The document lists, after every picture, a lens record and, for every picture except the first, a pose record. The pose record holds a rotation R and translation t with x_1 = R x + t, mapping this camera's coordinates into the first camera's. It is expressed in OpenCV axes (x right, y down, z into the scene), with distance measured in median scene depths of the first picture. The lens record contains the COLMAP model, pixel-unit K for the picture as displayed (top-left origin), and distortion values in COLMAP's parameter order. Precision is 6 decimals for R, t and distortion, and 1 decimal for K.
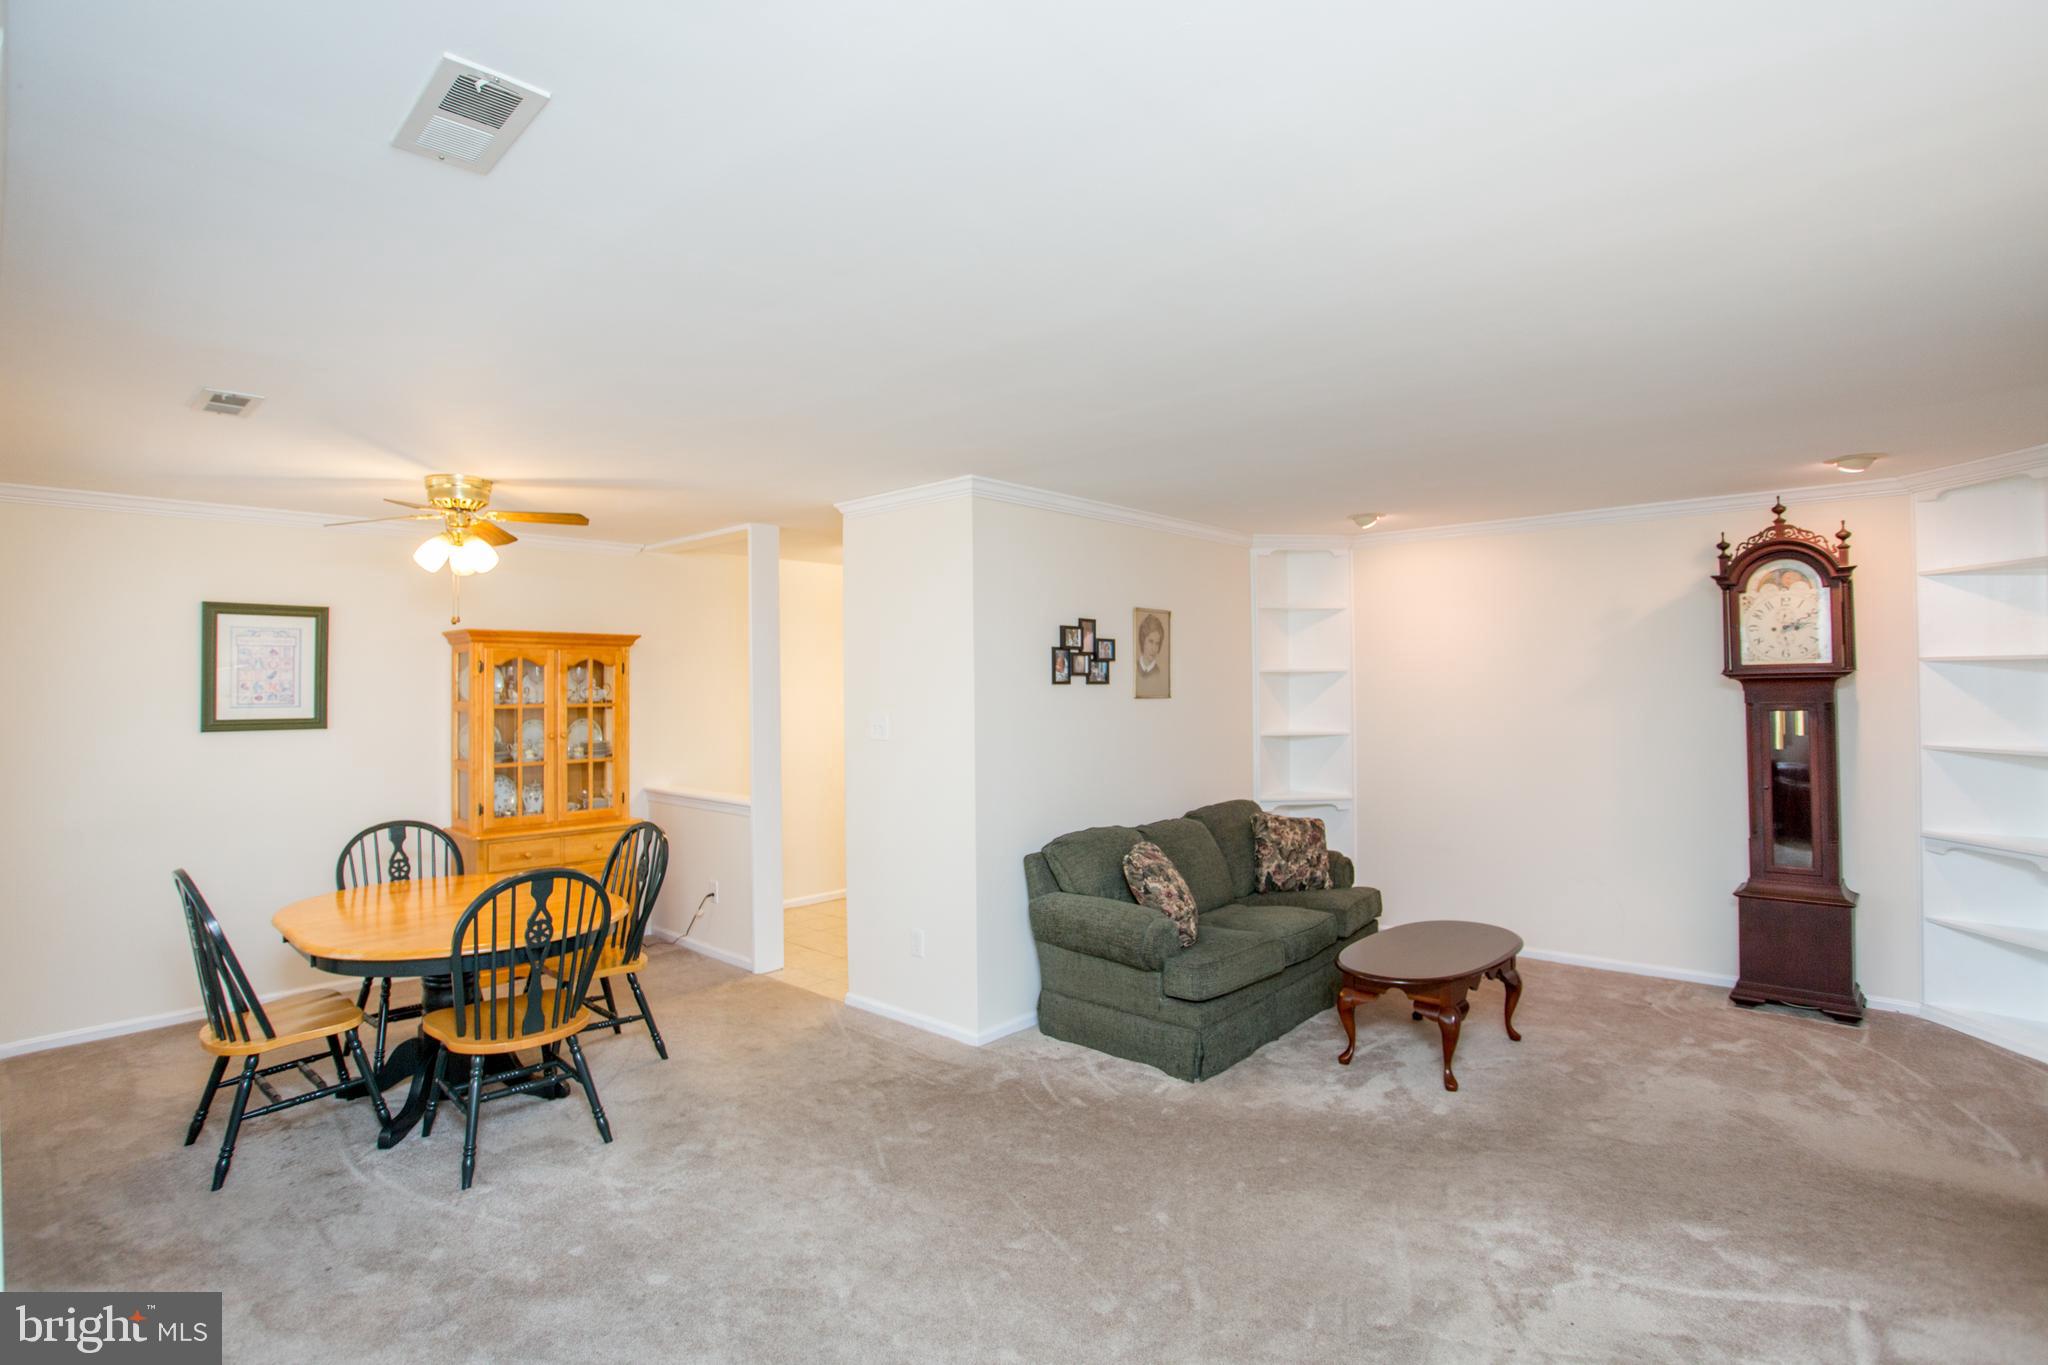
lens RADIAL K [[946.0, 0, 1029.4], [0, 946.0, 675.0], [0, 0, 1]] dist [-0.073868, 0.037151]
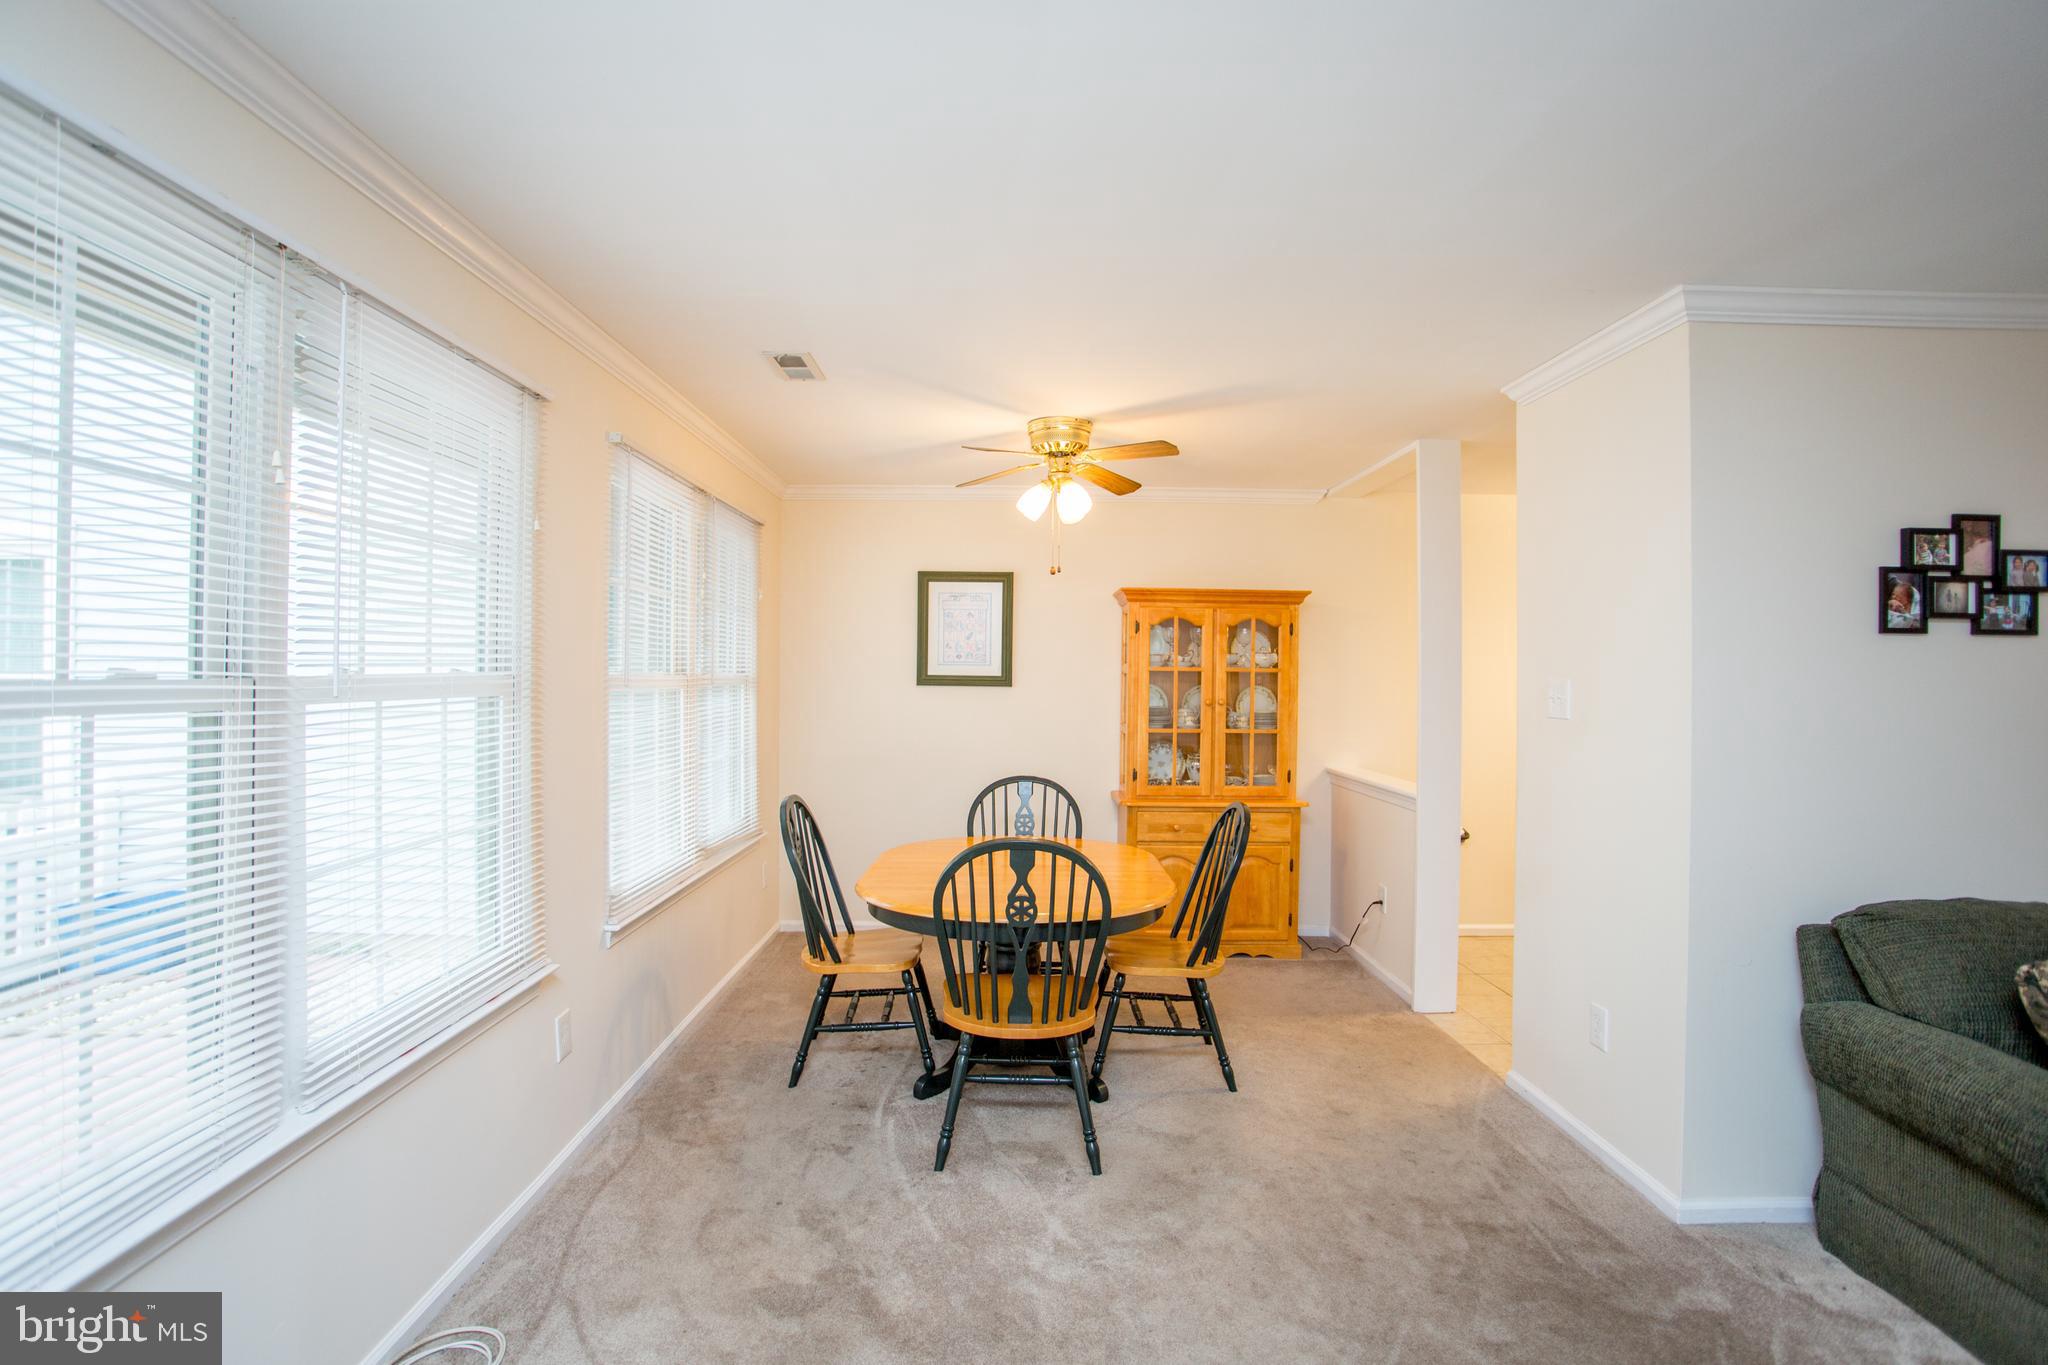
lens RADIAL K [[994.8, 0, 1017.0], [0, 994.8, 671.0], [0, 0, 1]] dist [-0.065602, 0.027866]
pose [[0.684880, 0.013059, -0.728539, 0.097224], [-0.003720, 0.999889, 0.014427, 0.028123], [0.728647, -0.007171, 0.684852, 0.249342]]
